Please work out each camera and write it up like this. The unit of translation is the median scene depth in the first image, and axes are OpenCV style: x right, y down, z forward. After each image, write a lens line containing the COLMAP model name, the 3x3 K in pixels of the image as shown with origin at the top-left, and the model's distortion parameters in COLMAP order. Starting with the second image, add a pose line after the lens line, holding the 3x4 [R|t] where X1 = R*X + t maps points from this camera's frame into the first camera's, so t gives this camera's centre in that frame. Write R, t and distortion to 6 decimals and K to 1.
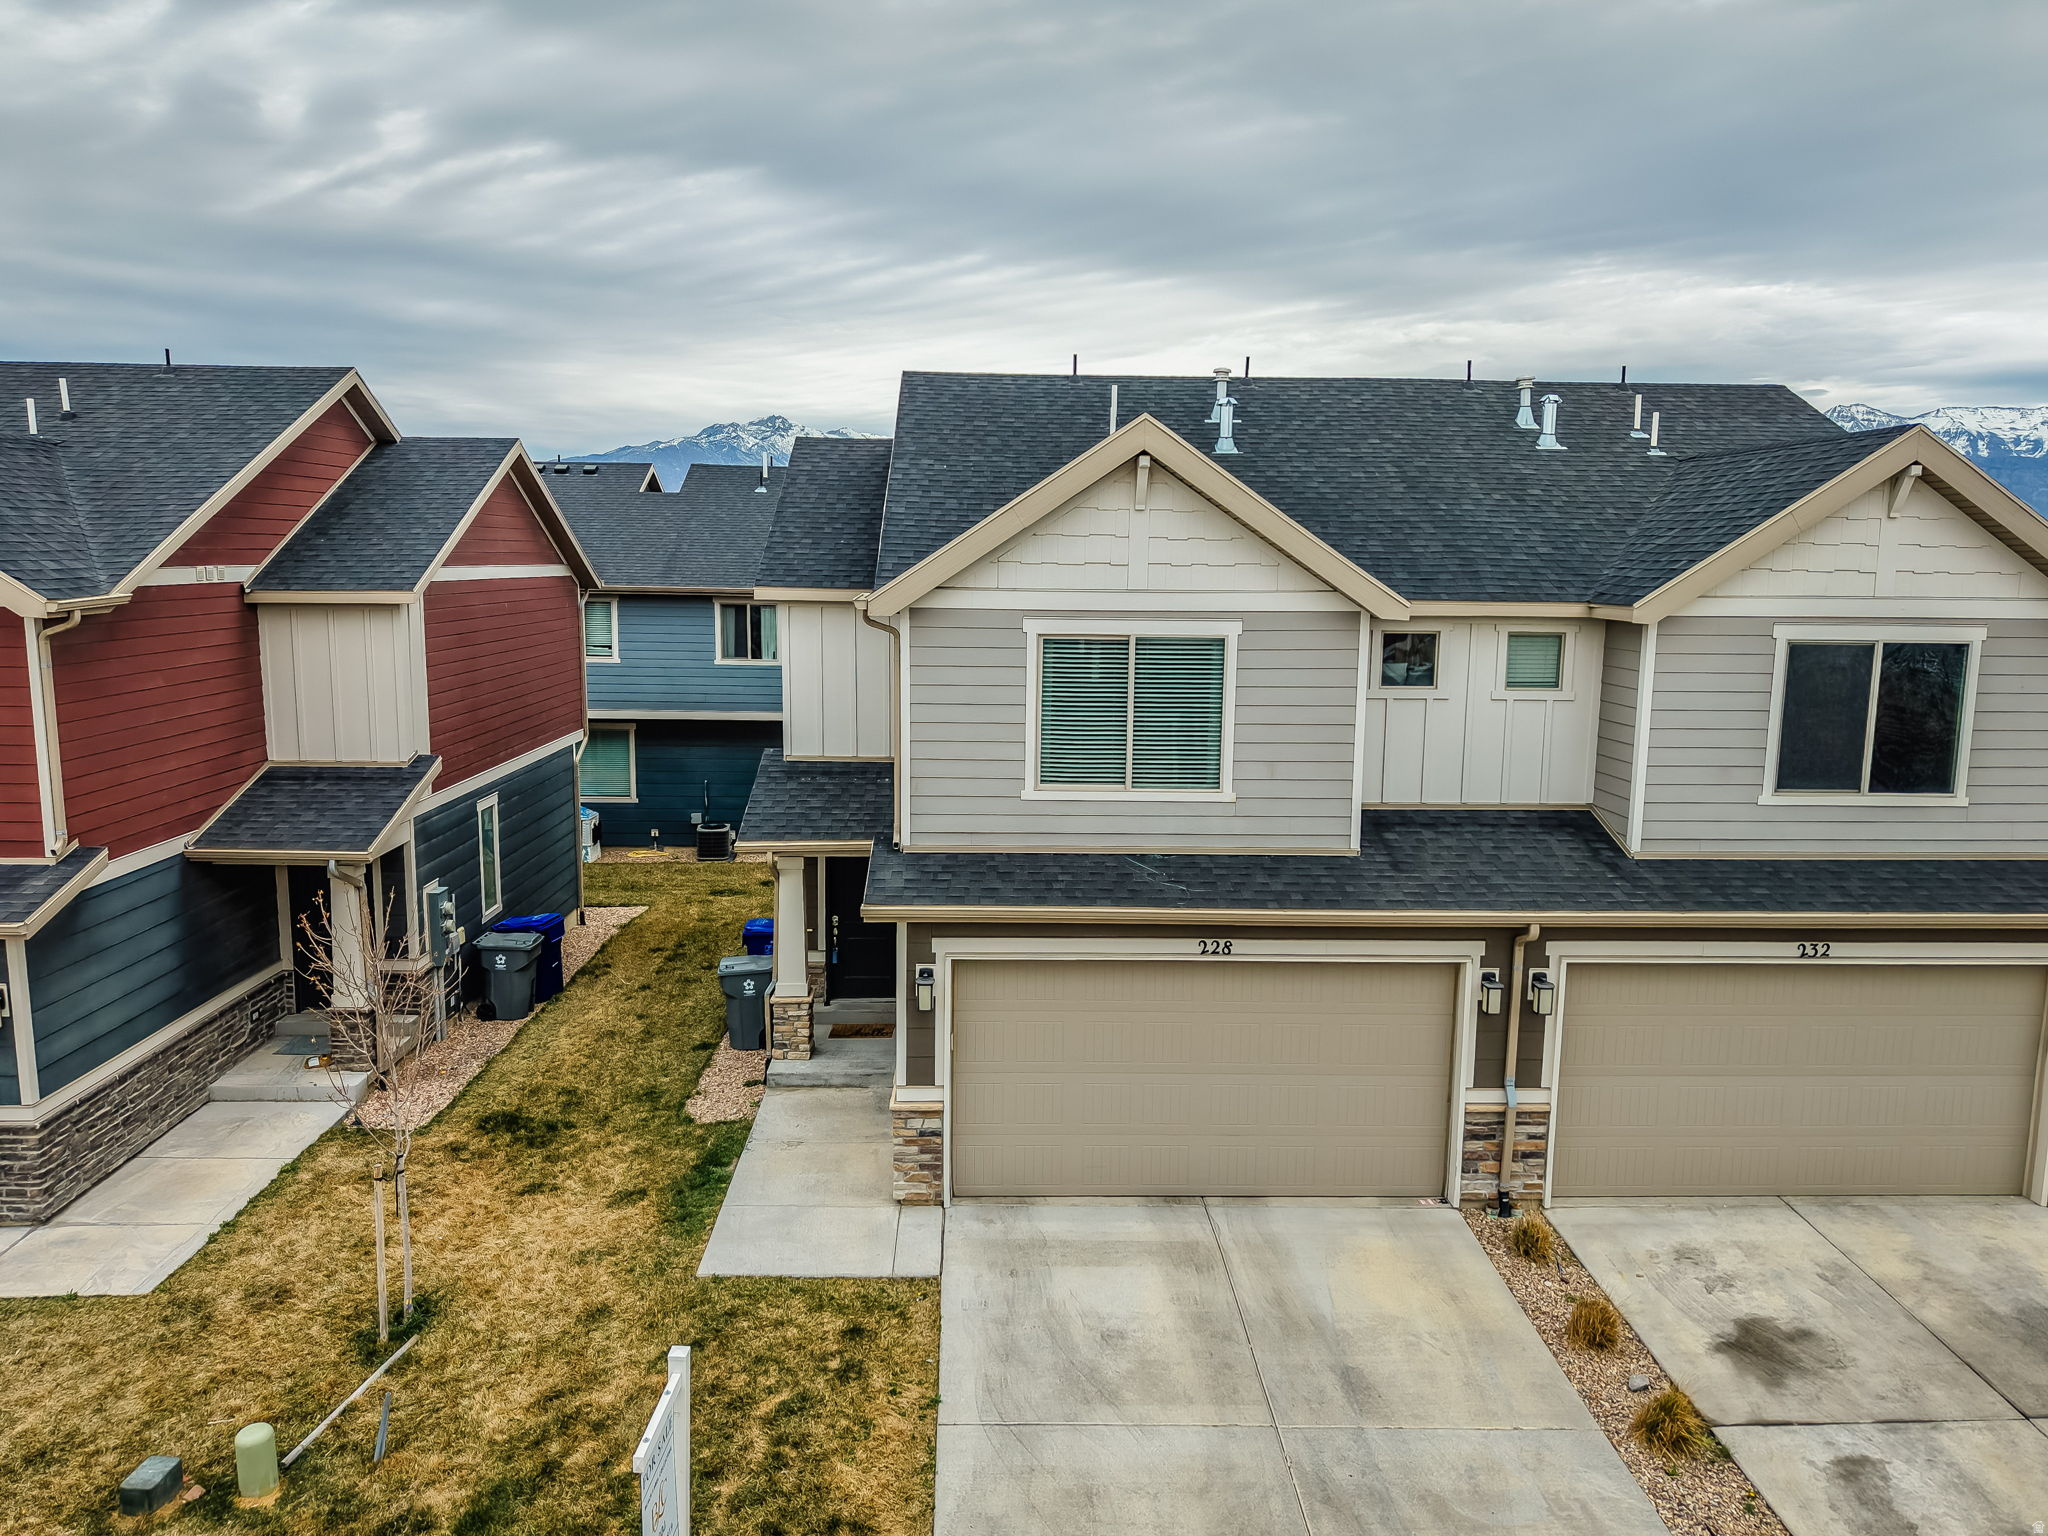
lens RADIAL K [[1377.4, 0, 1015.9], [0, 1377.4, 769.3], [0, 0, 1]] dist [0.032550, -0.032481]
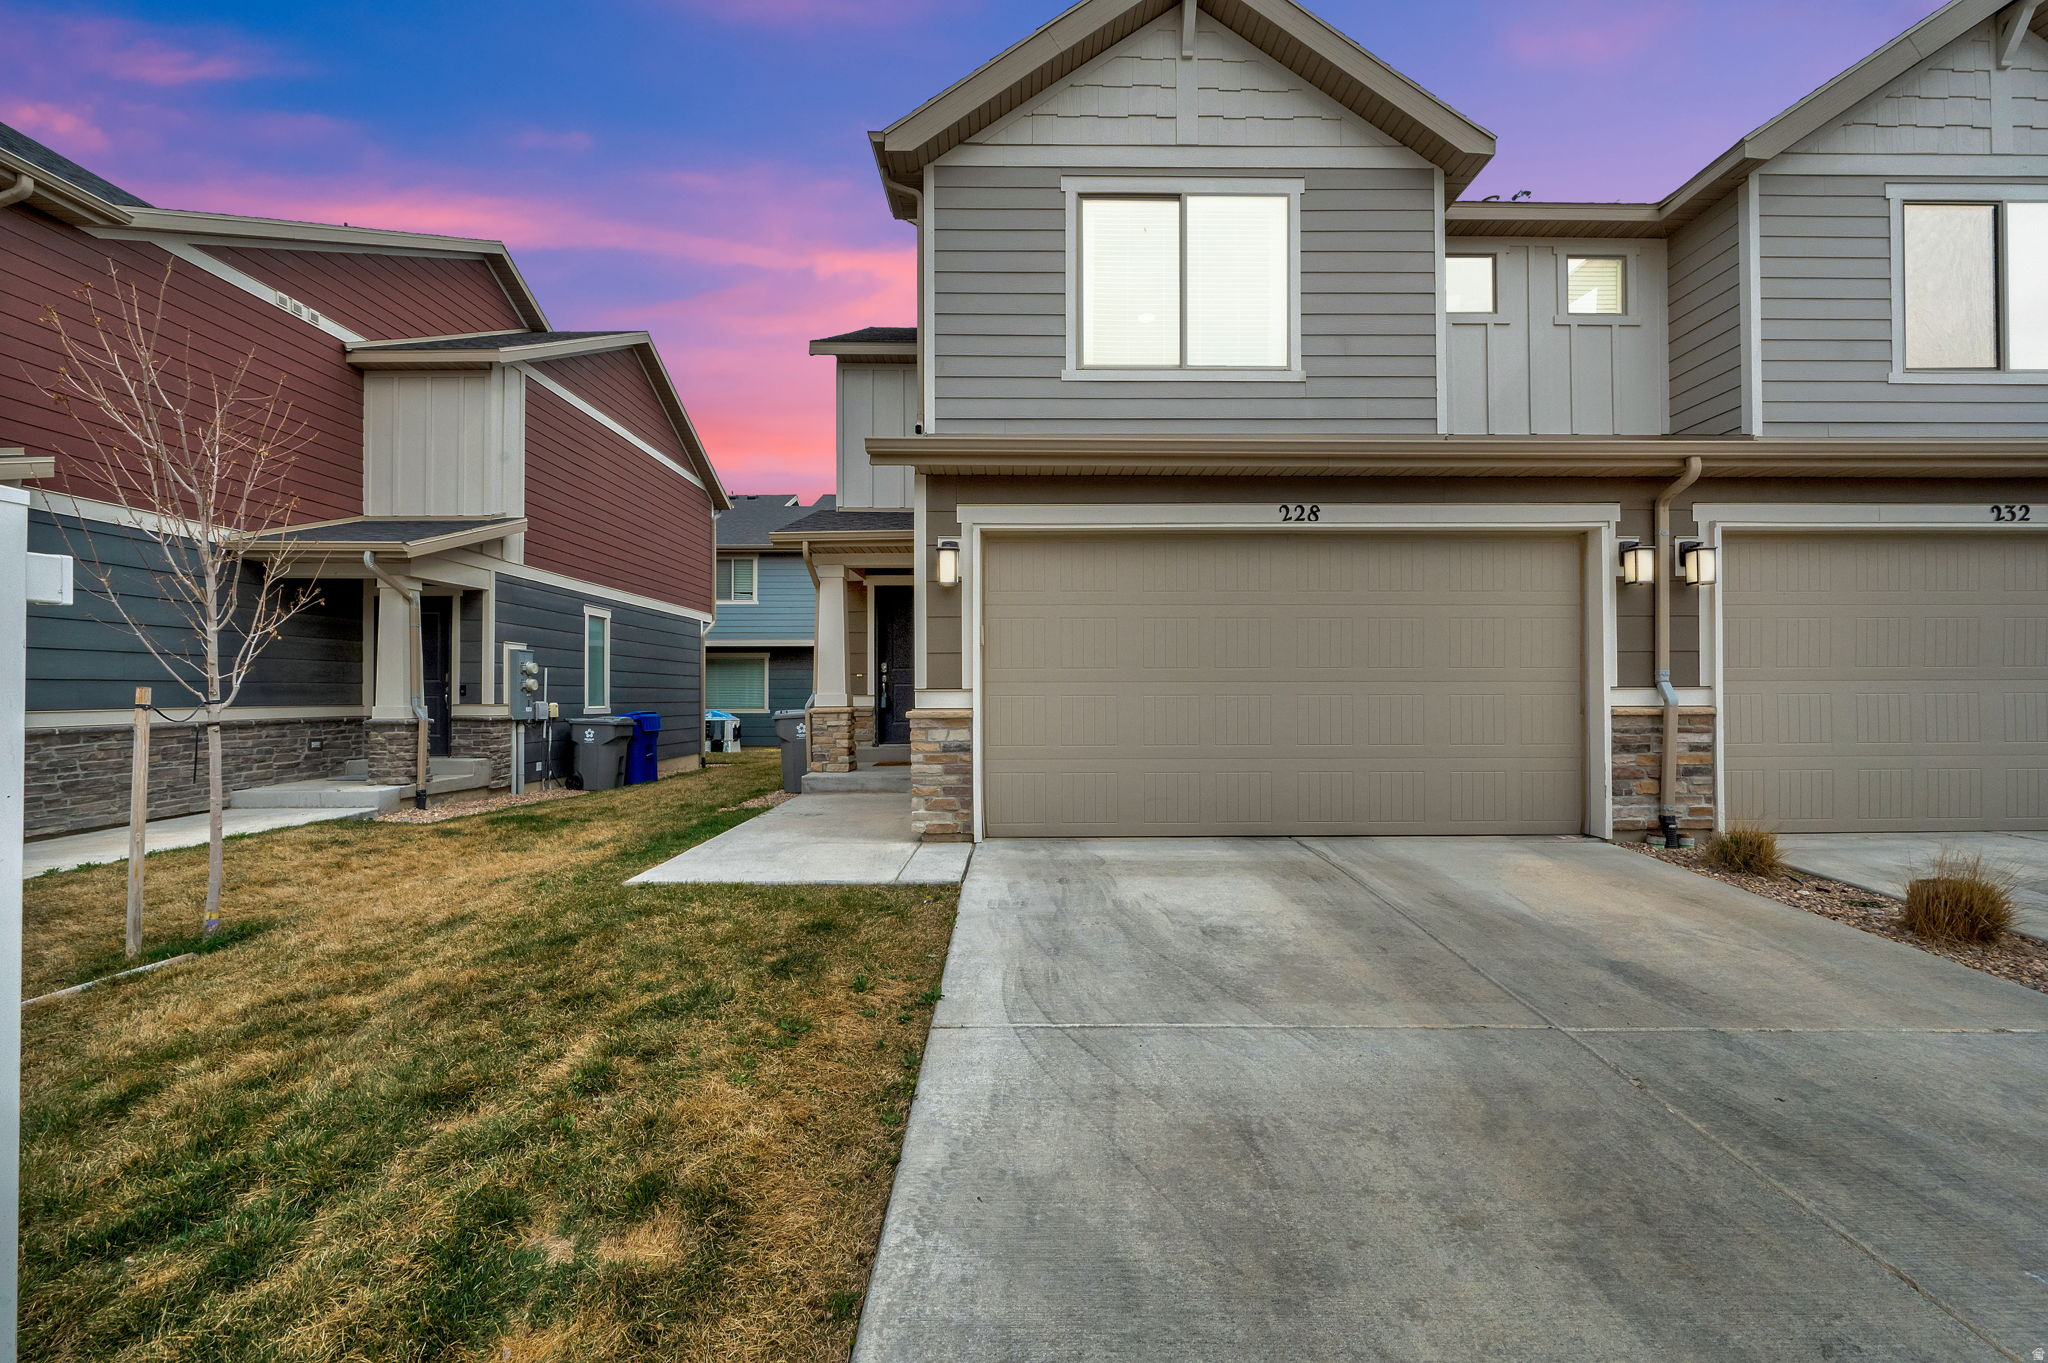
lens RADIAL K [[819.5, 0, 1037.7], [0, 819.5, 693.9], [0, 0, 1]] dist [-0.001355, -0.000033]
pose [[0.999749, -0.015816, -0.015877, -0.006011], [0.013212, 0.988217, -0.152491, 0.306283], [0.018102, 0.152243, 0.988177, 0.518683]]
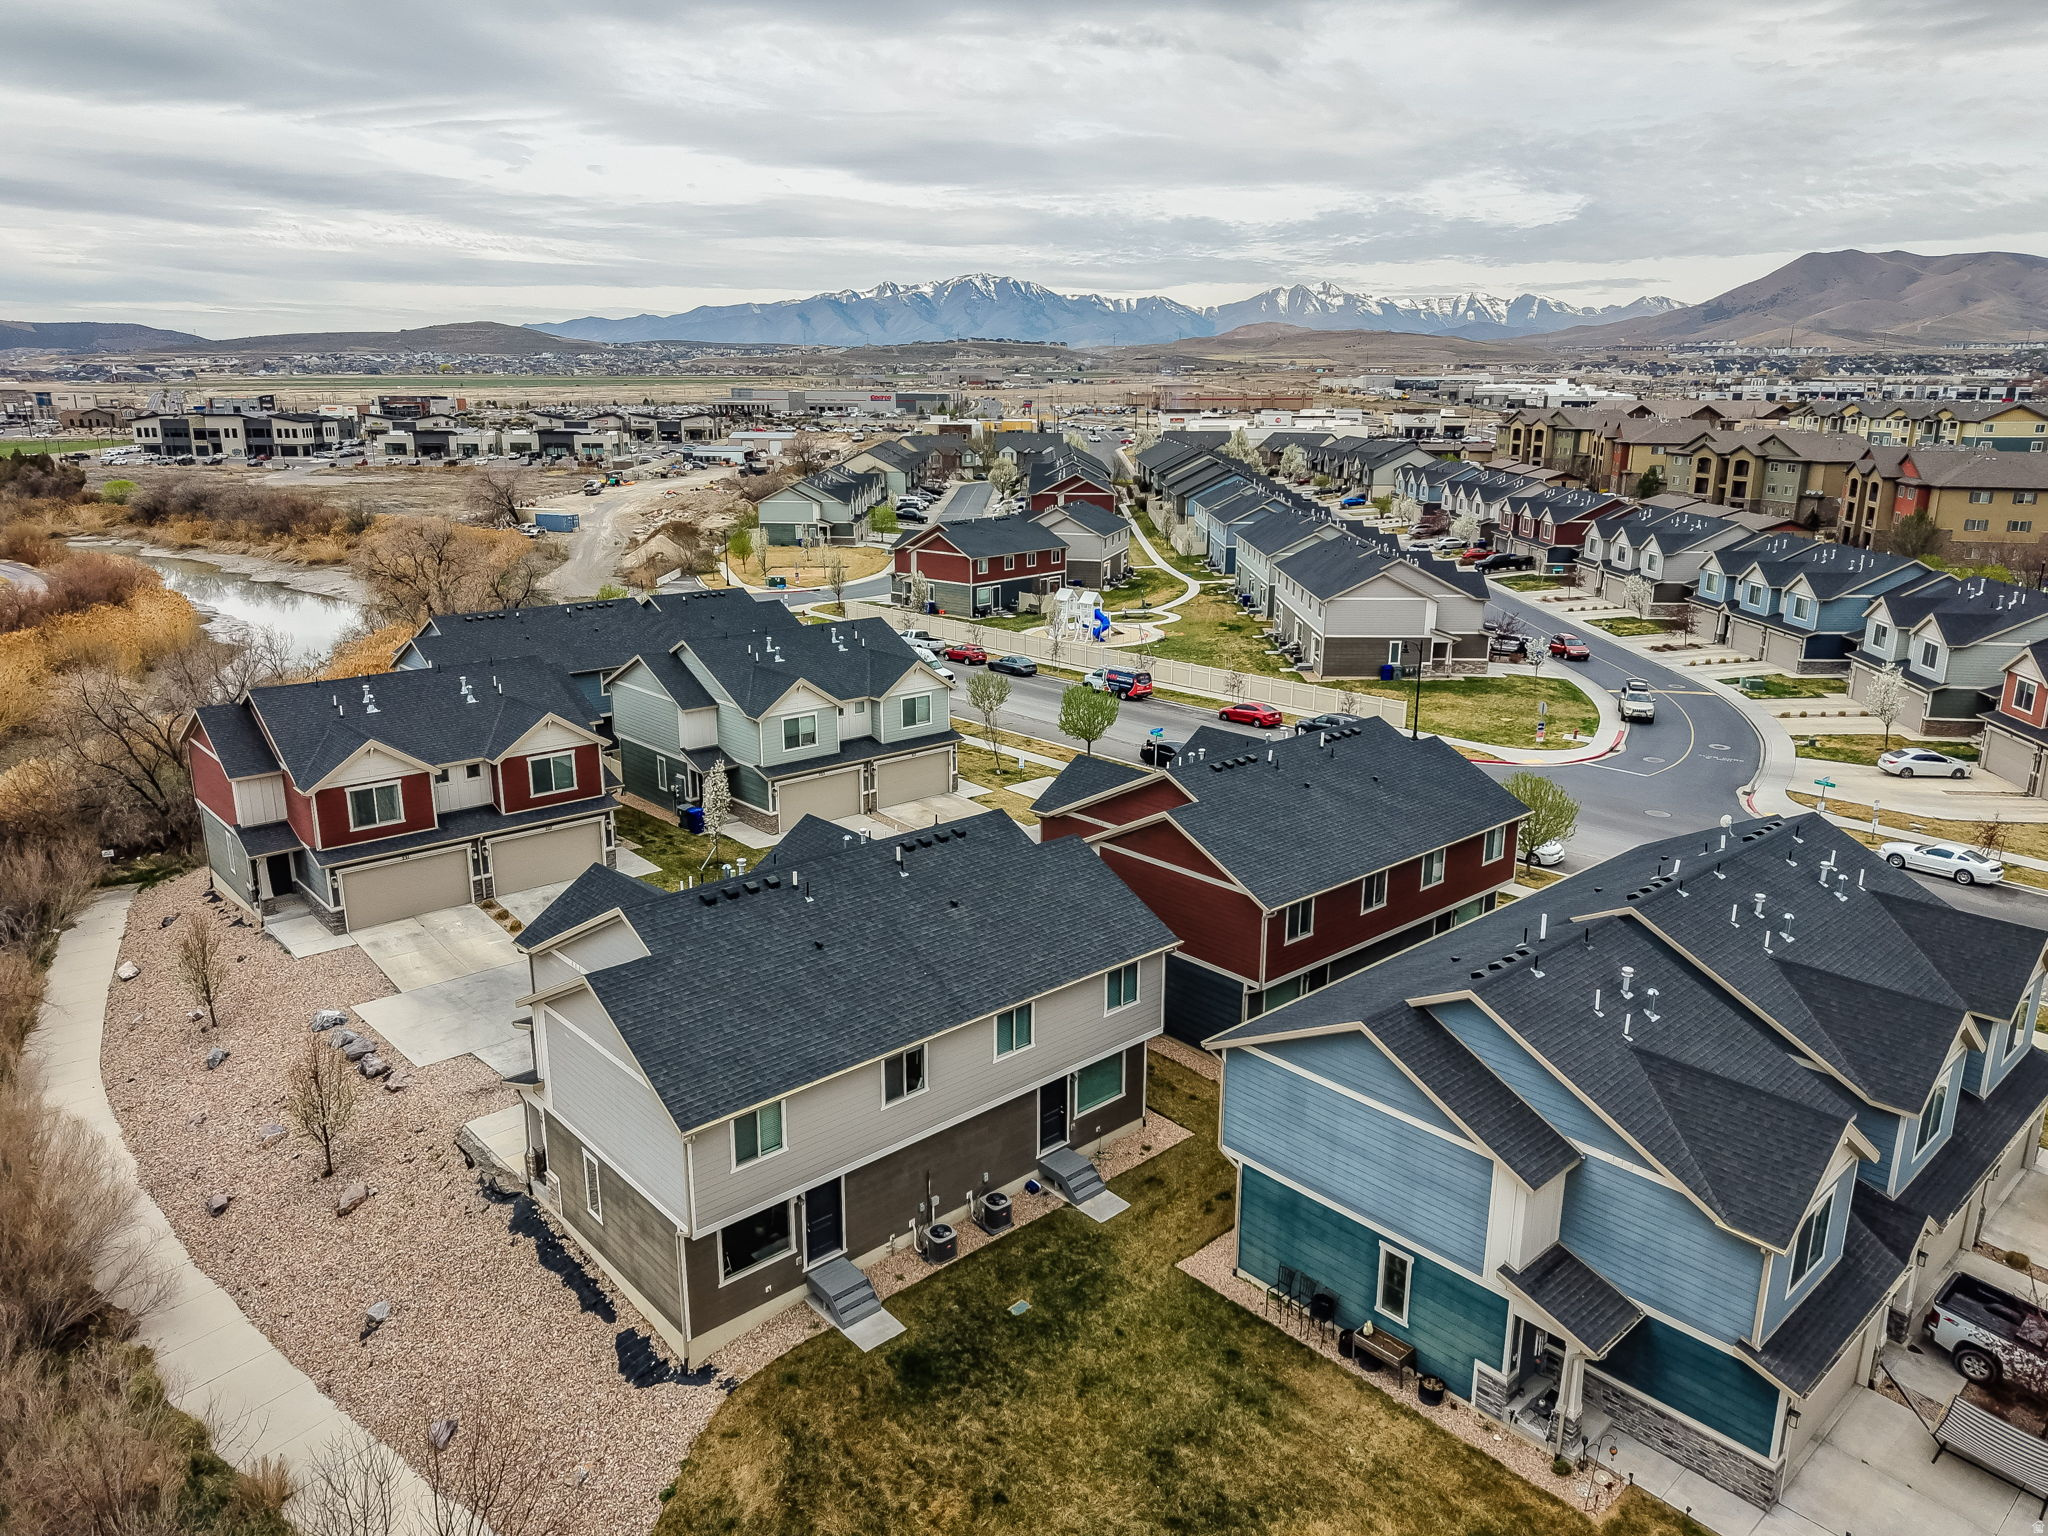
lens RADIAL K [[1390.4, 0, 1025.5], [0, 1390.4, 689.4], [0, 0, 1]] dist [0.006372, -0.027480]
pose [[0.760919, -0.128105, 0.636075, -2.534345], [0.090931, 0.991696, 0.090948, -0.588883], [-0.642444, -0.011365, 0.766249, -3.486675]]
